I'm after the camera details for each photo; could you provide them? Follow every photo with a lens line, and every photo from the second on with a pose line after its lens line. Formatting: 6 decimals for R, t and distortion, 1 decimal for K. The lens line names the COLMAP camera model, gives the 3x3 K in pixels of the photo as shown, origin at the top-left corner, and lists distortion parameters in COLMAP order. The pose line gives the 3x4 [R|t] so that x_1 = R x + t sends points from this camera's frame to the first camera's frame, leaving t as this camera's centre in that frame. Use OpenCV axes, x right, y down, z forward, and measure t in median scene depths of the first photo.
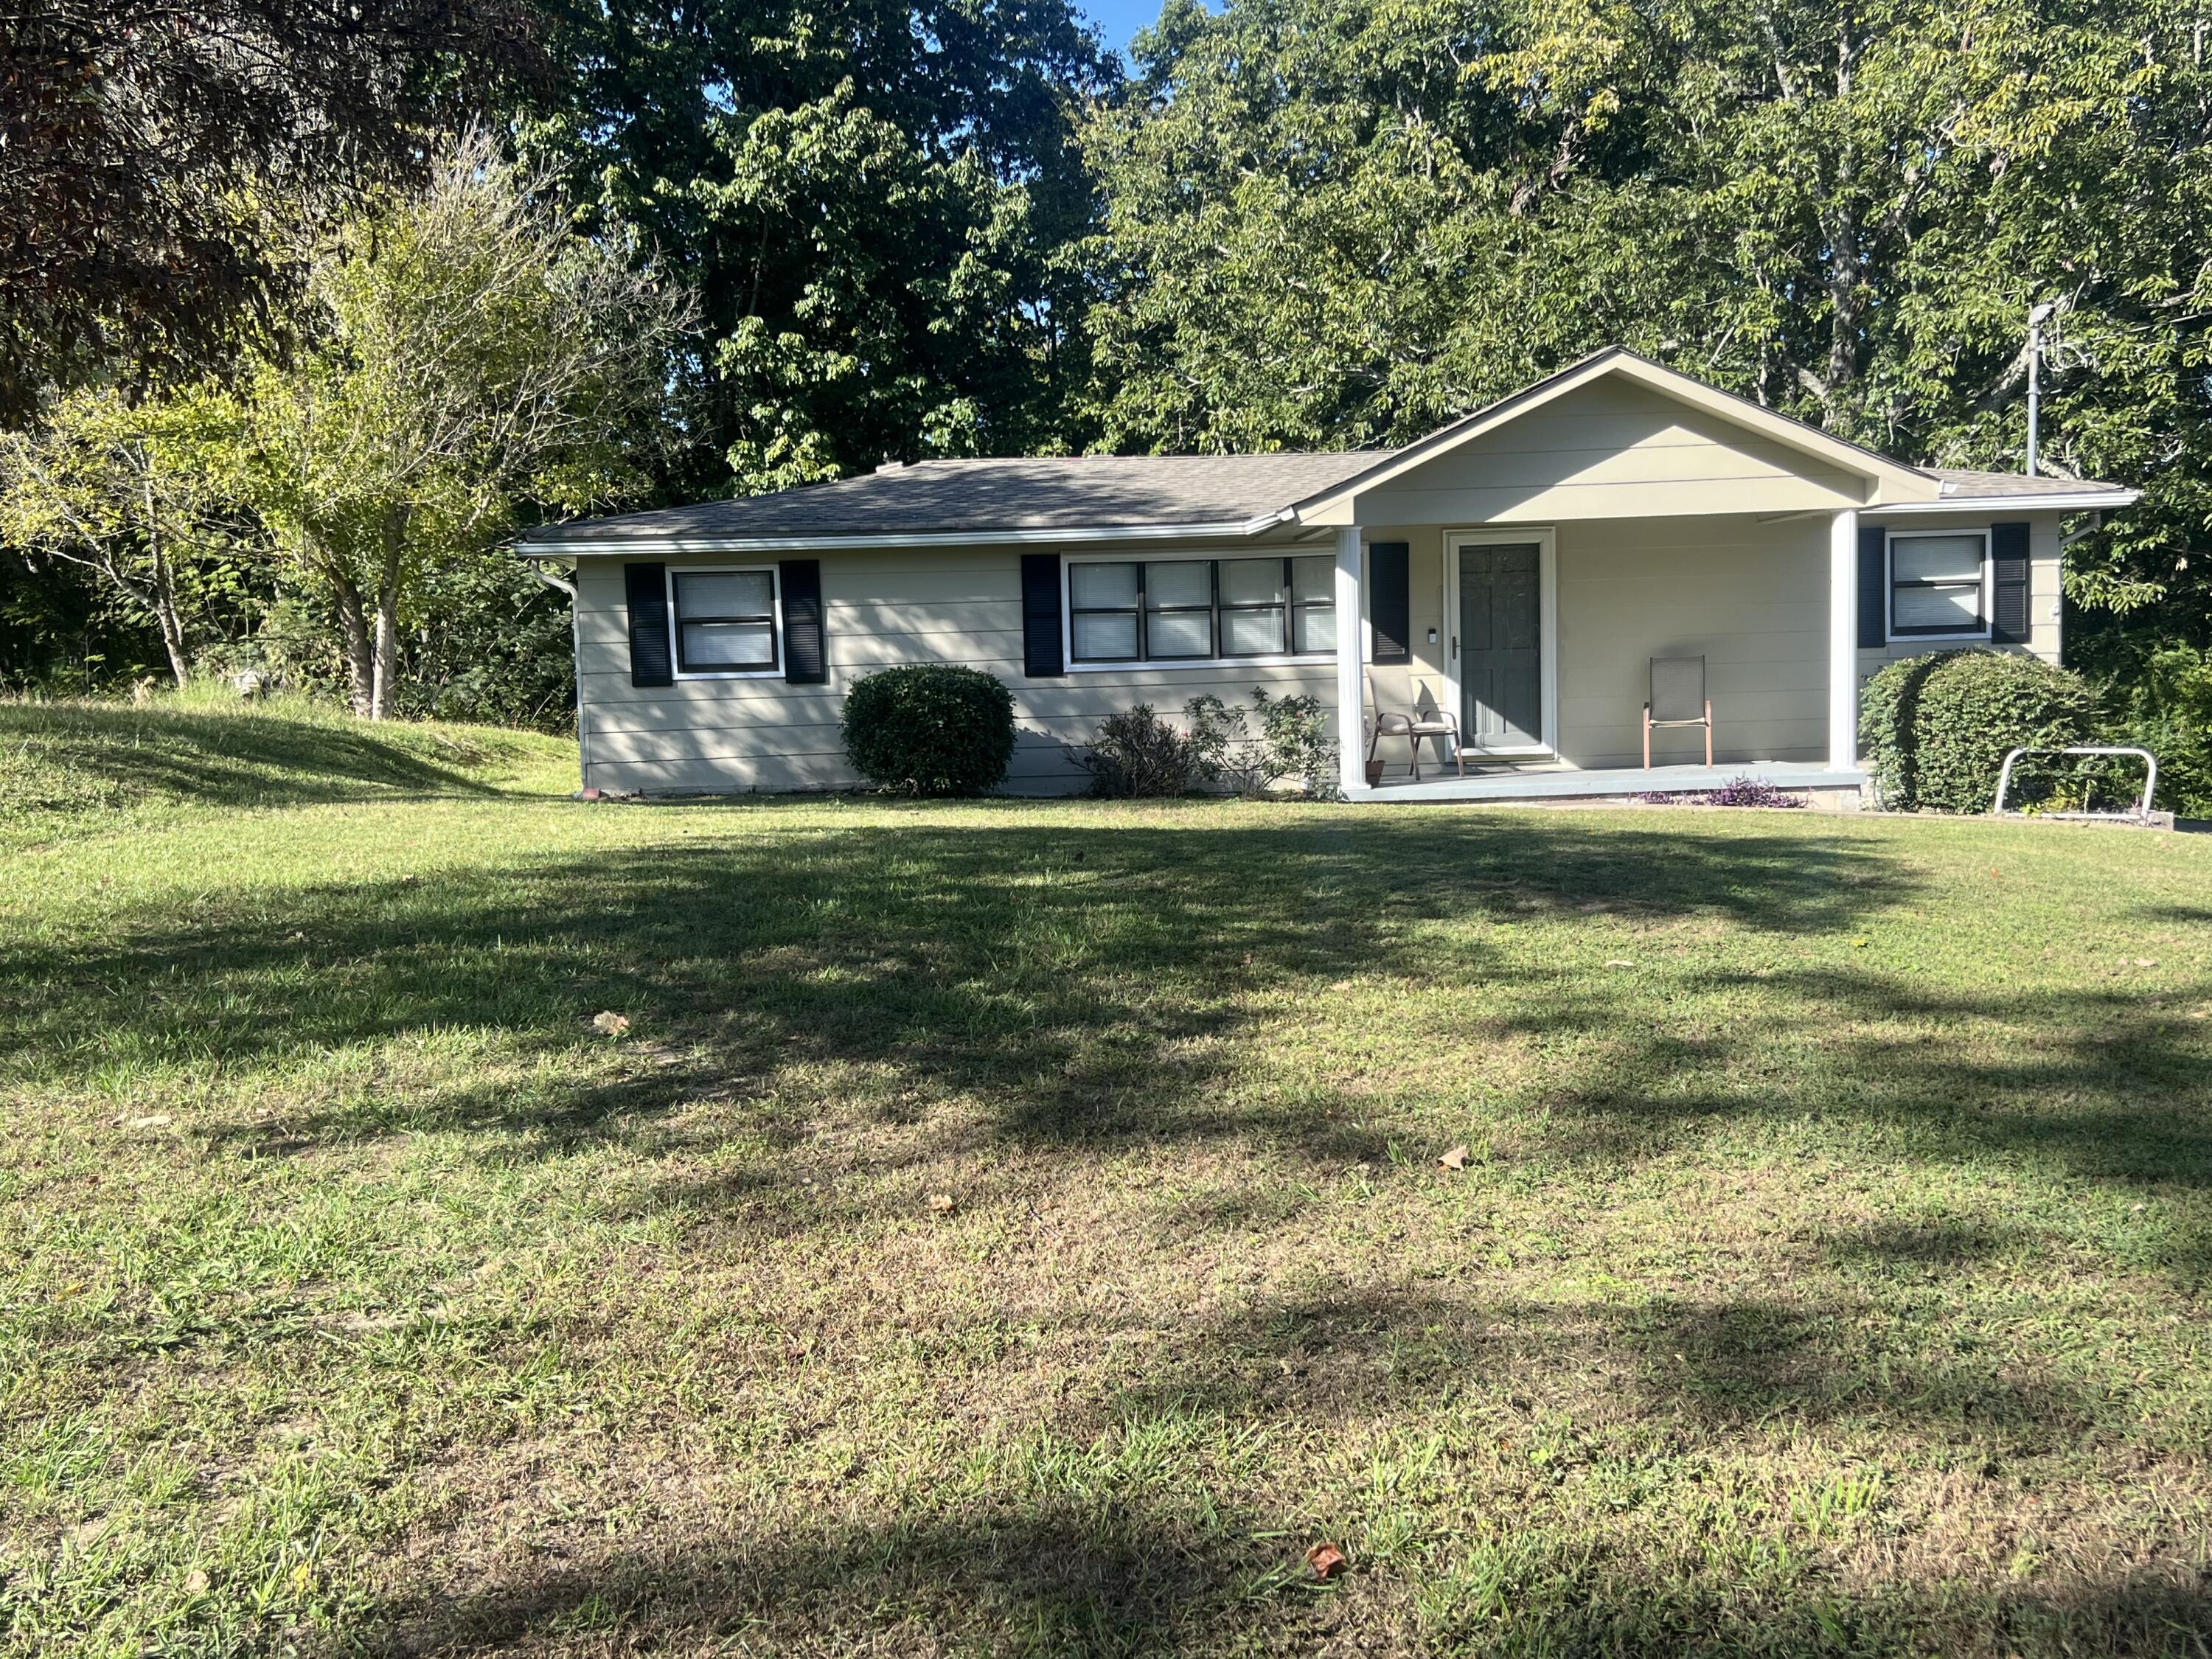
lens RADIAL K [[2086.1, 0, 1106.0], [0, 2086.1, 829.5], [0, 0, 1]] dist [0.129586, -0.266944]
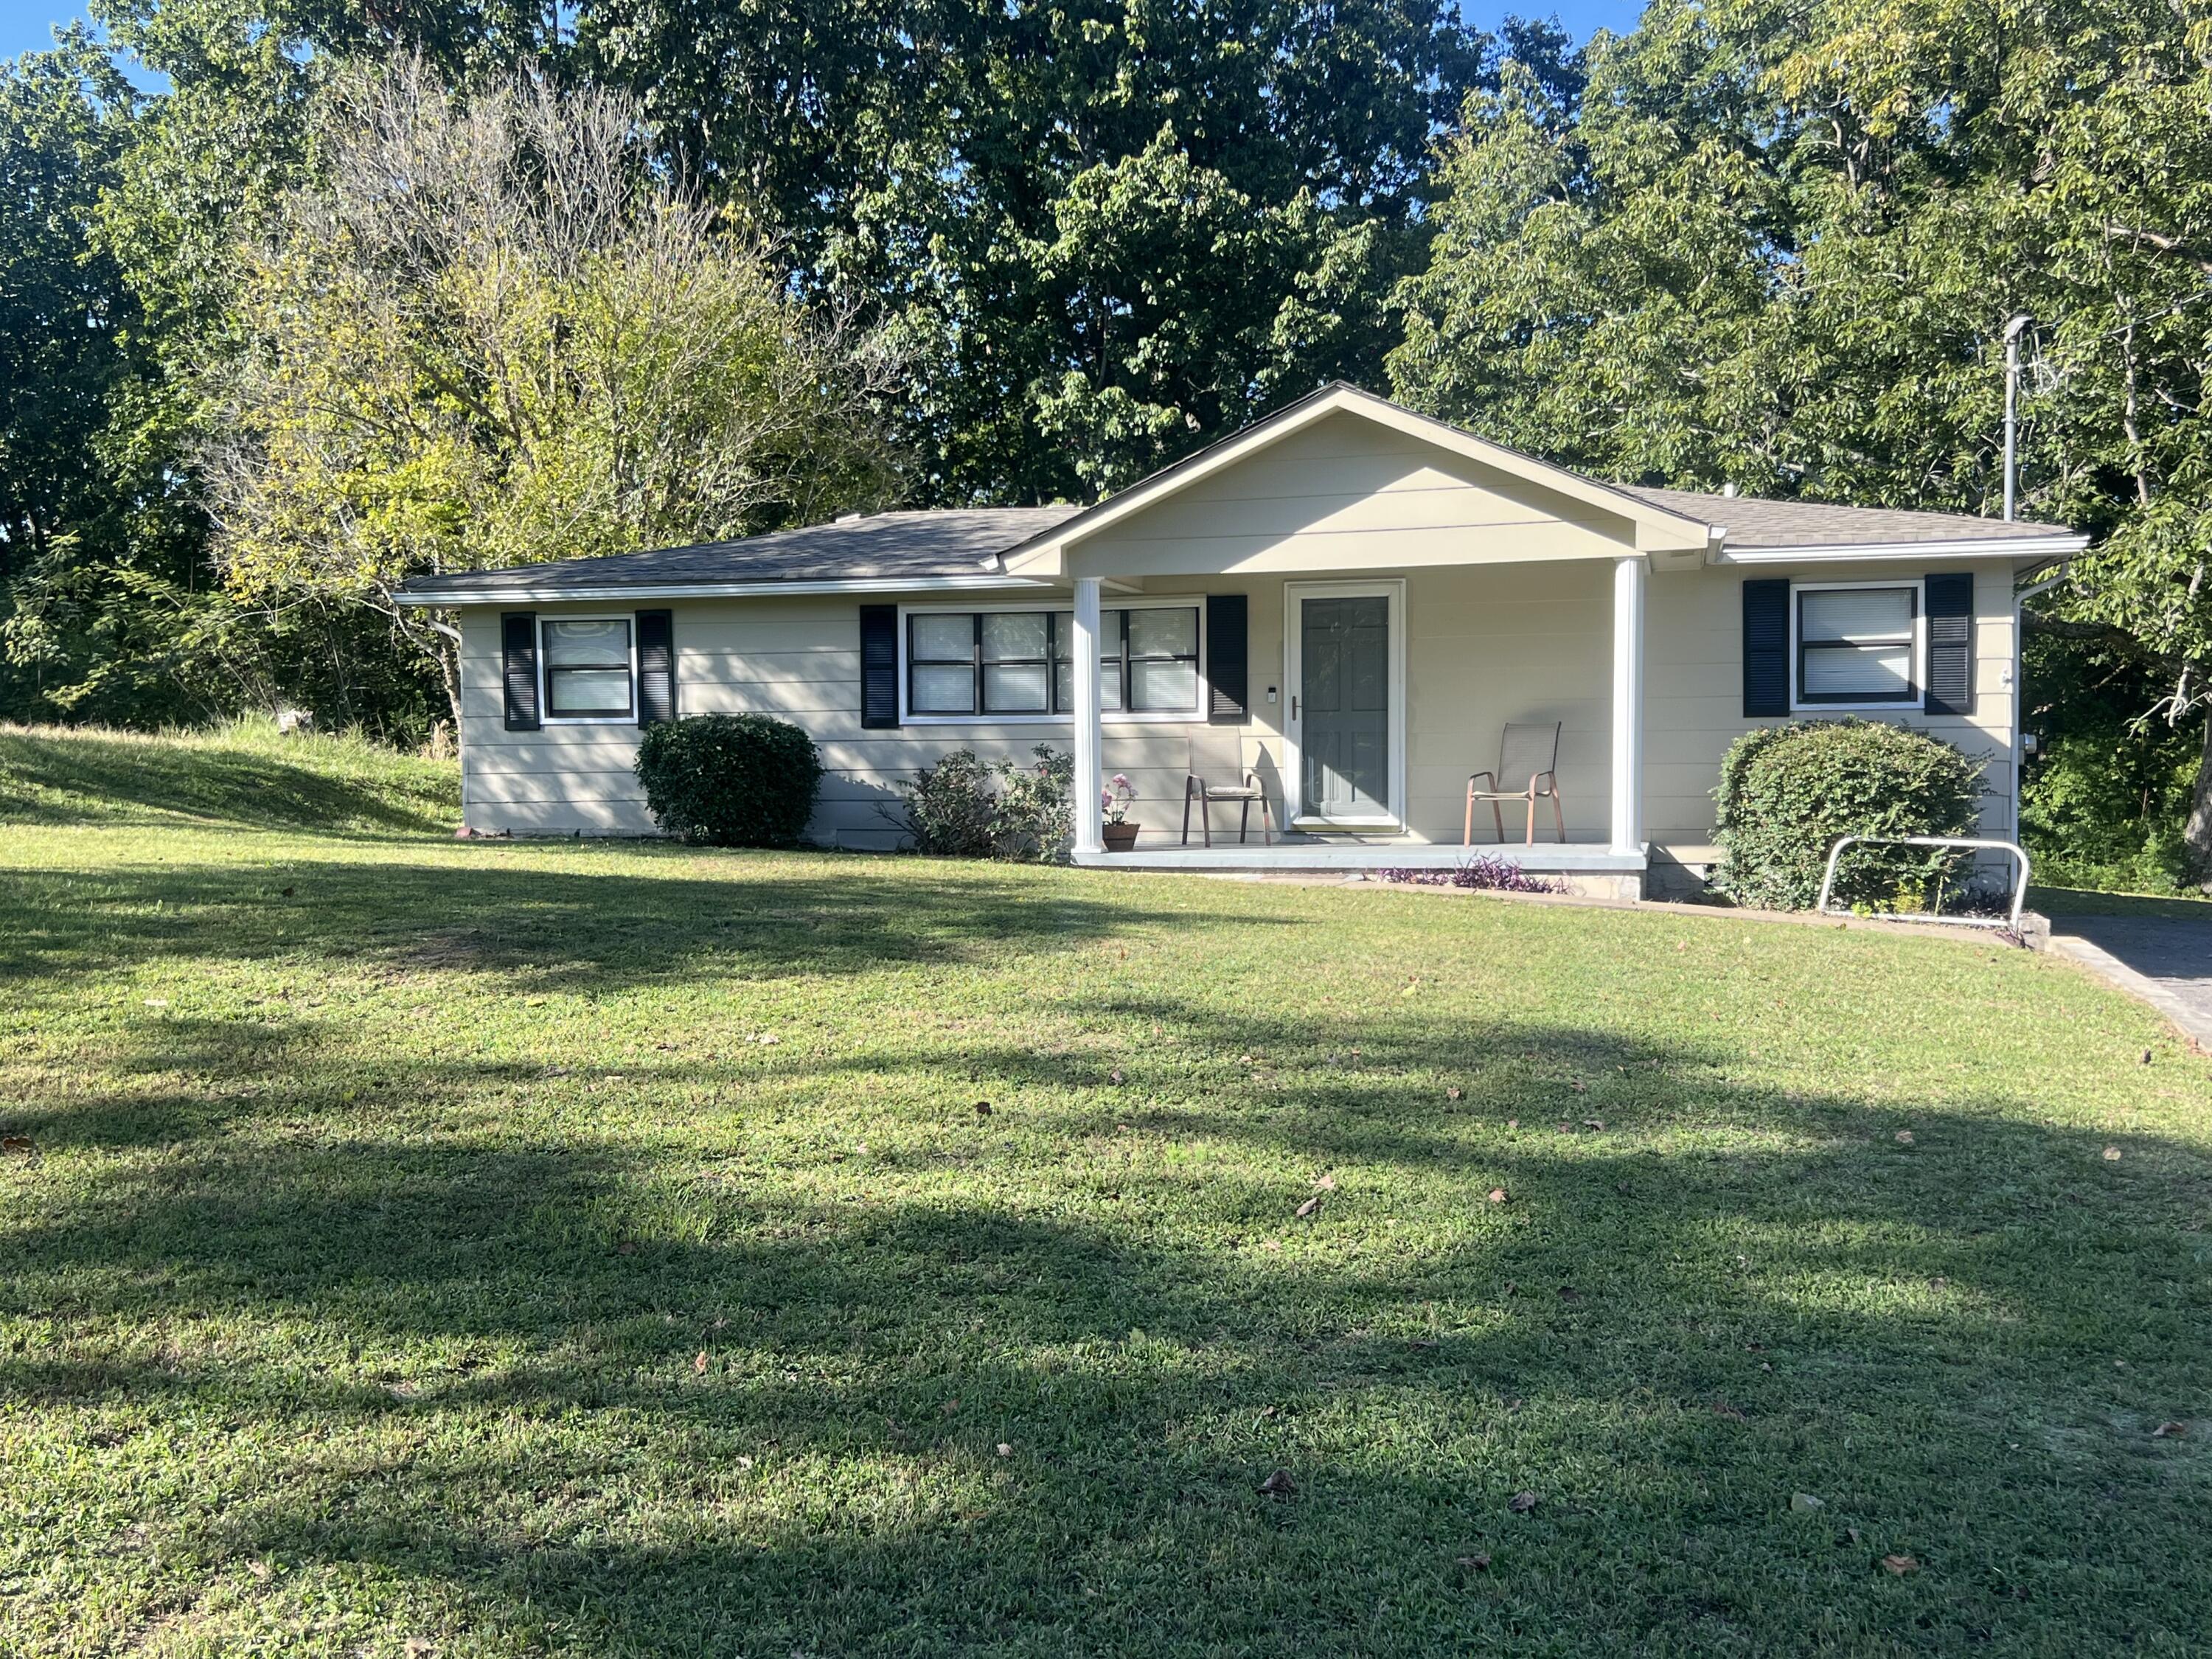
lens RADIAL K [[2190.5, 0, 1115.9], [0, 2190.5, 846.0], [0, 0, 1]] dist [0.094814, -0.124876]
pose [[0.951096, 0.036904, -0.306684, 0.393377], [-0.044637, 0.998837, -0.018236, -0.004416], [0.305654, 0.031033, 0.951637, 0.055823]]
